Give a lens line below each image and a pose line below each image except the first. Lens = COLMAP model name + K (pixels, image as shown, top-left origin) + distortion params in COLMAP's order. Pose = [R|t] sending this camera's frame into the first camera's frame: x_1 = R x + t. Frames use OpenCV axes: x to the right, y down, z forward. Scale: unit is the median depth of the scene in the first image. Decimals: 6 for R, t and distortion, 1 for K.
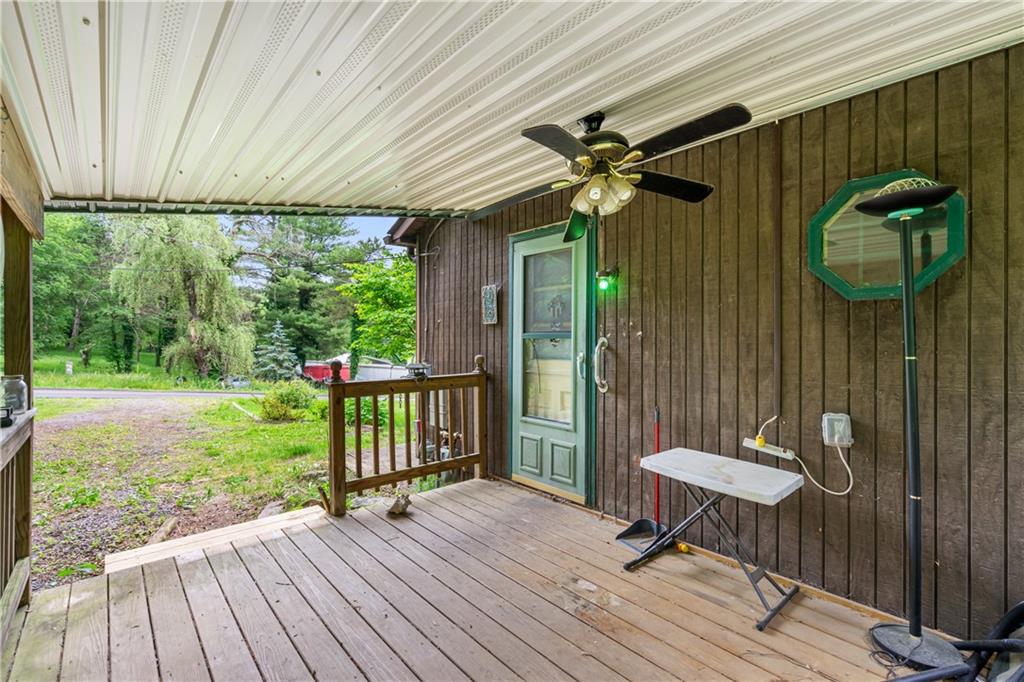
lens RADIAL K [[465.3, 0, 510.9], [0, 465.3, 338.6], [0, 0, 1]] dist [-0.010389, 0.002809]
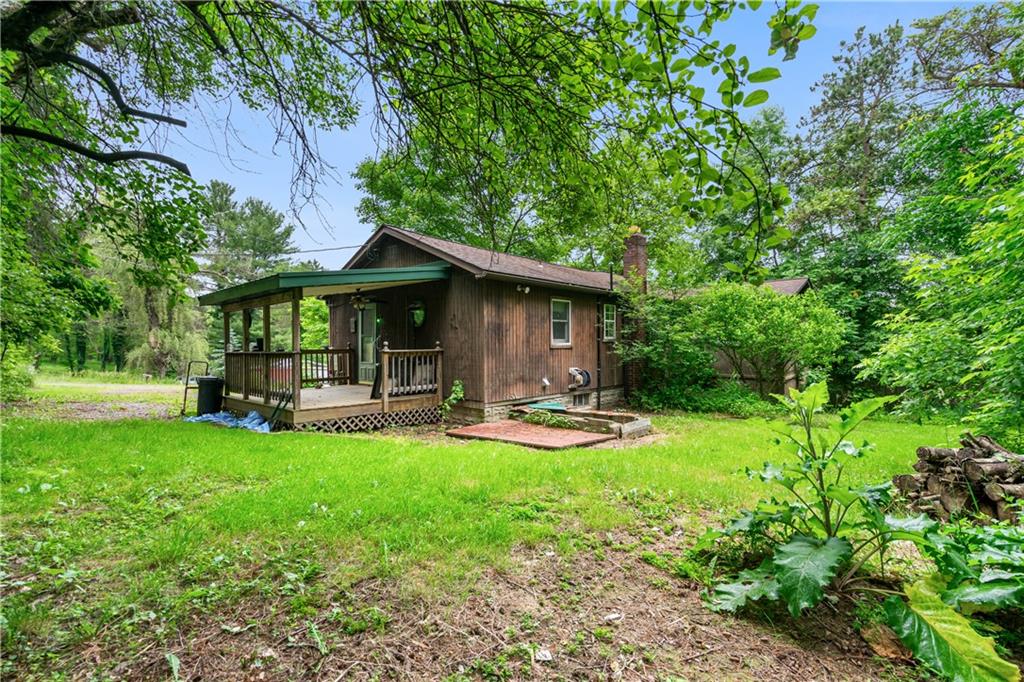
lens RADIAL K [[465.3, 0, 513.5], [0, 465.3, 341.4], [0, 0, 1]] dist [-0.010389, 0.002809]
pose [[0.993037, -0.006604, 0.117615, 0.086289], [0.007534, 0.999944, -0.007461, 0.008229], [-0.117559, 0.008295, 0.993031, -0.283357]]
